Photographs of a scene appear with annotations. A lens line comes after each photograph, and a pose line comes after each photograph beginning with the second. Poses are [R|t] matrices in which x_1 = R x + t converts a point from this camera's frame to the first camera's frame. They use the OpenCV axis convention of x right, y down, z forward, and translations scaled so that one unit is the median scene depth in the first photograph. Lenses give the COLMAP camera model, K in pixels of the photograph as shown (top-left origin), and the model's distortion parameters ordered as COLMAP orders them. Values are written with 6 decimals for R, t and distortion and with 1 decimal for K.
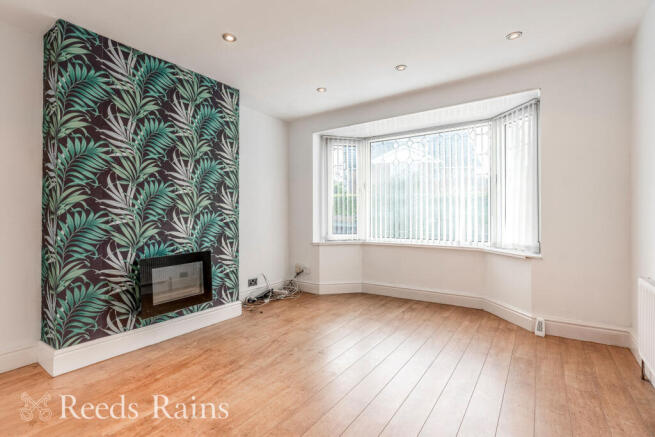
lens RADIAL K [[310.4, 0, 327.1], [0, 310.4, 214.3], [0, 0, 1]] dist [-0.001969, 0.000211]
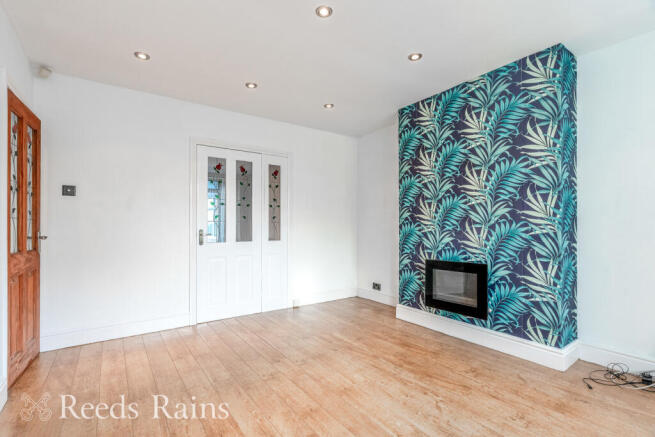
lens RADIAL K [[310.4, 0, 327.3], [0, 310.4, 228.7], [0, 0, 1]] dist [-0.001969, 0.000211]
pose [[-0.341272, 0.013569, -0.939867, 0.668086], [0.003540, 0.999907, 0.013150, -0.001296], [0.939958, 0.001161, -0.341288, 0.924963]]
